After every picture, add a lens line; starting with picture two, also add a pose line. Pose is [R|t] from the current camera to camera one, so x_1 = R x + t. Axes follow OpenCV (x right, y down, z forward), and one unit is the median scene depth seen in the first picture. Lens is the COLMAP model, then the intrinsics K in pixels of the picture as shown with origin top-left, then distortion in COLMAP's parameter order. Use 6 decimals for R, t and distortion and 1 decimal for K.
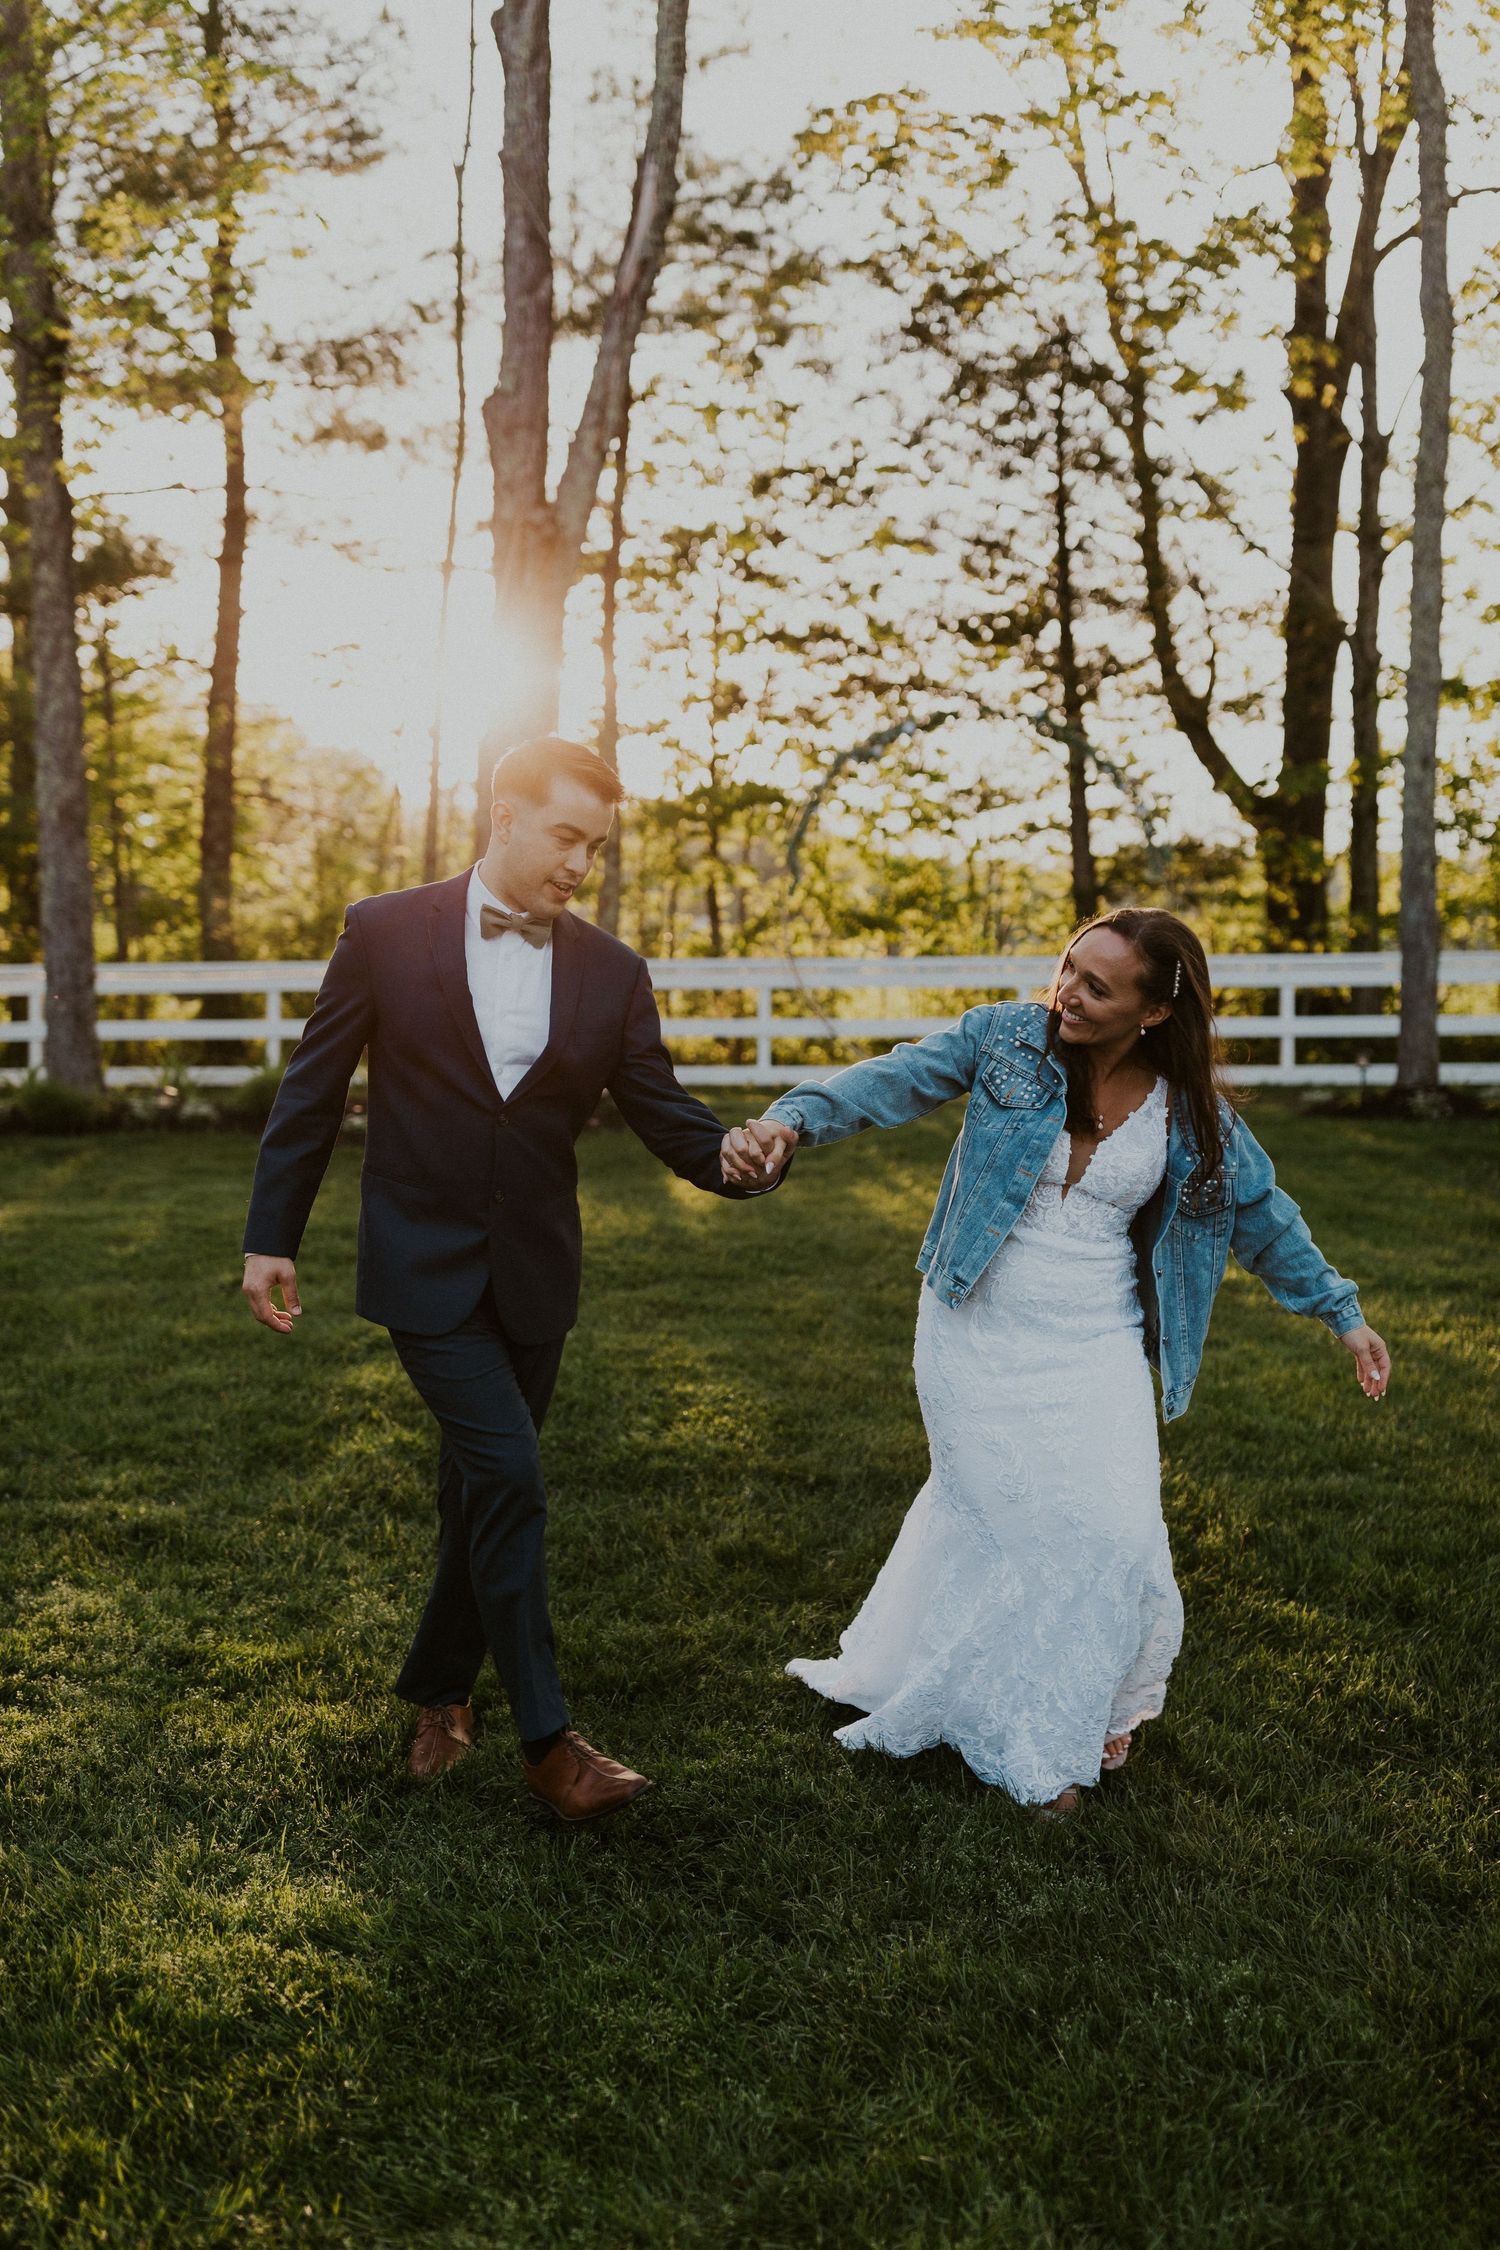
lens RADIAL K [[2981.2, 0, 559.0], [0, 2981.2, 1125.6], [0, 0, 1]] dist [0.006316, 0.016031]
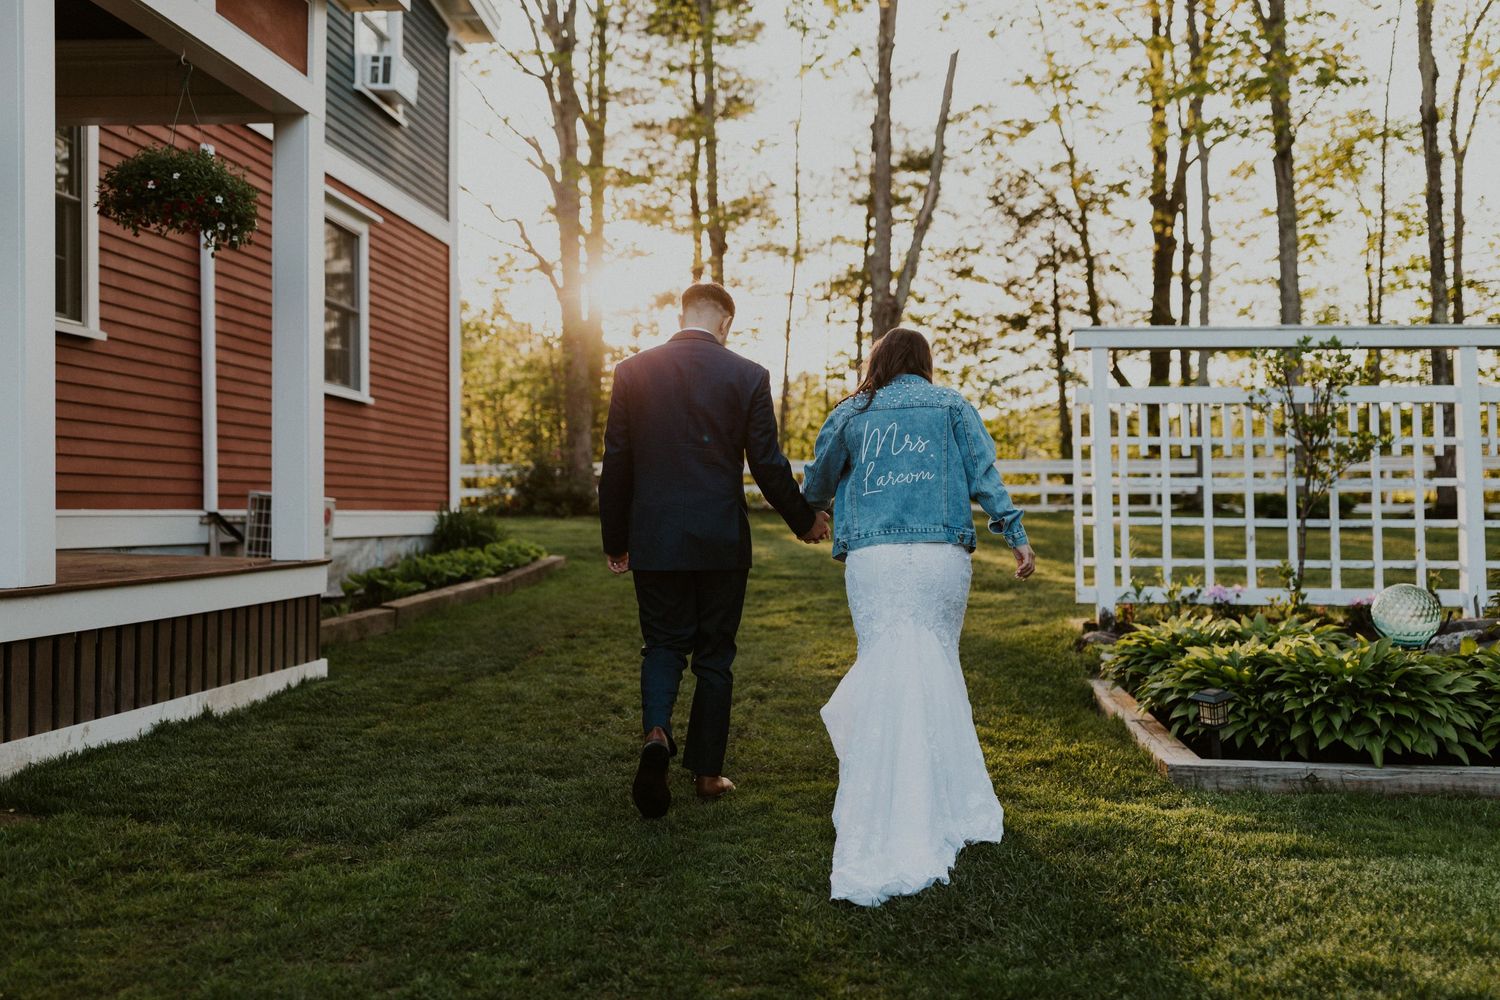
lens RADIAL K [[1854.1, 0, 583.0], [0, 1854.1, 545.5], [0, 0, 1]] dist [-0.012089, 0.037056]
pose [[0.998926, 0.002973, -0.046238, -0.140183], [-0.003778, 0.999843, -0.017337, 0.038965], [0.046179, 0.017493, 0.998780, -0.498278]]
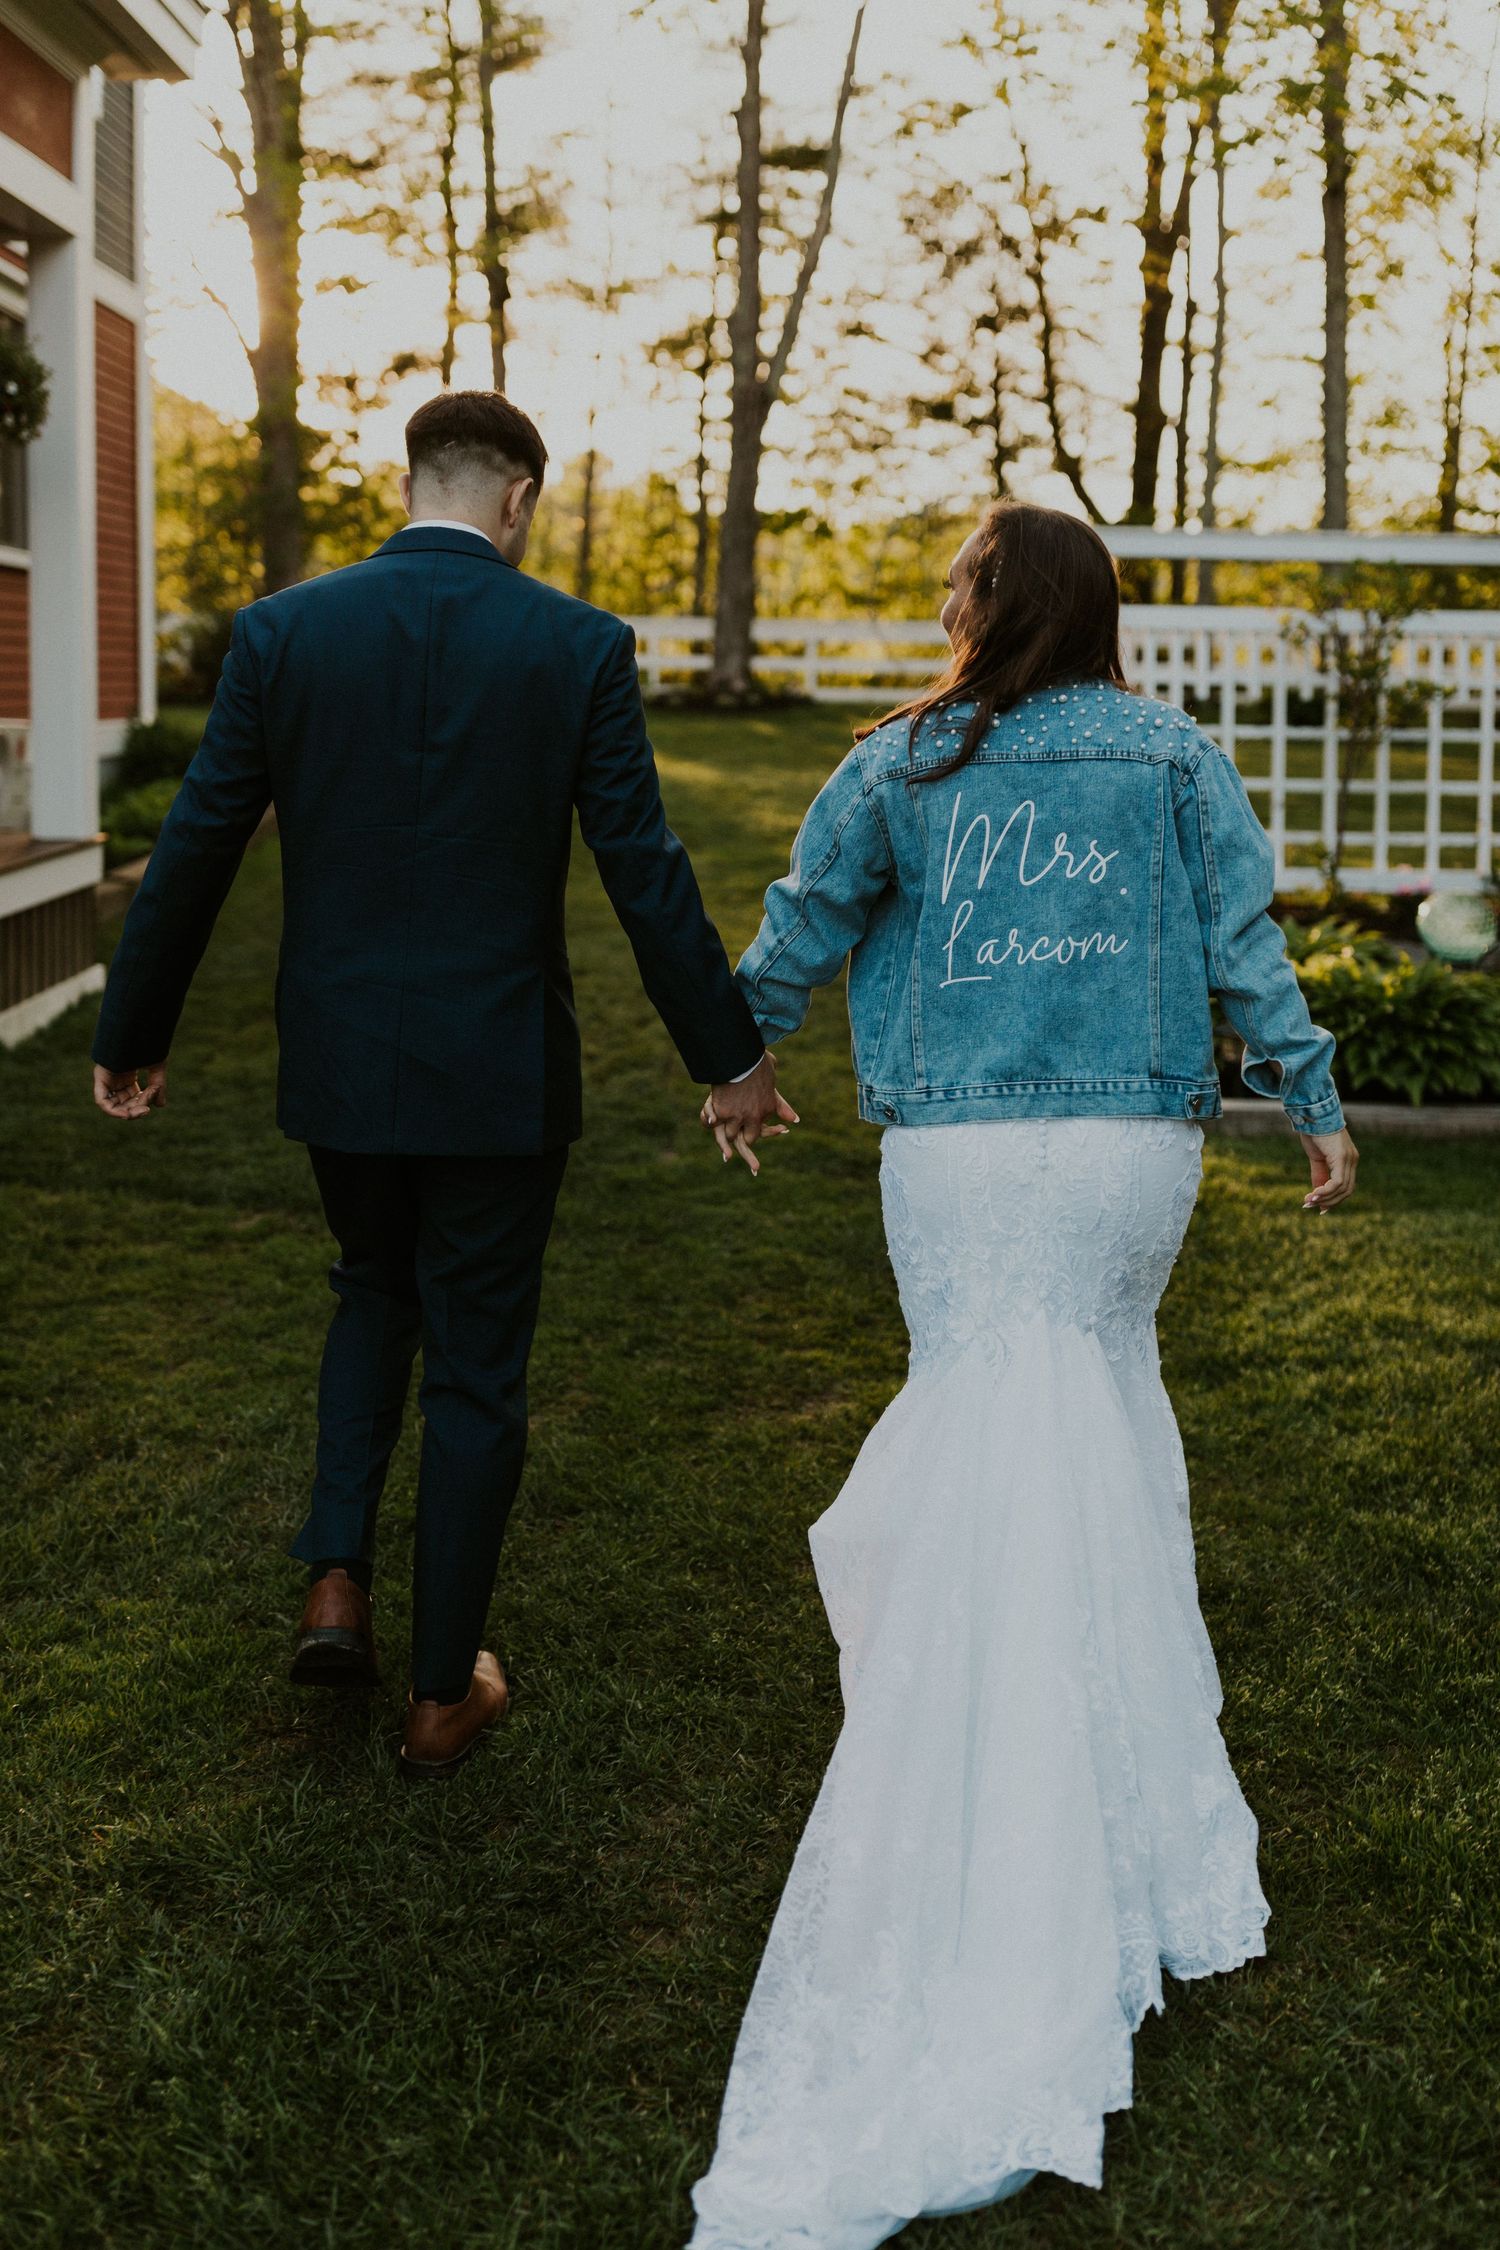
lens RADIAL K [[2981.2, 0, 559.0], [0, 2981.2, 1125.6], [0, 0, 1]] dist [0.006316, 0.016031]
pose [[0.997374, -0.002323, 0.072381, -0.180722], [-0.006448, 0.992667, 0.120709, 0.019970], [-0.072131, -0.120859, 0.990046, -0.612136]]
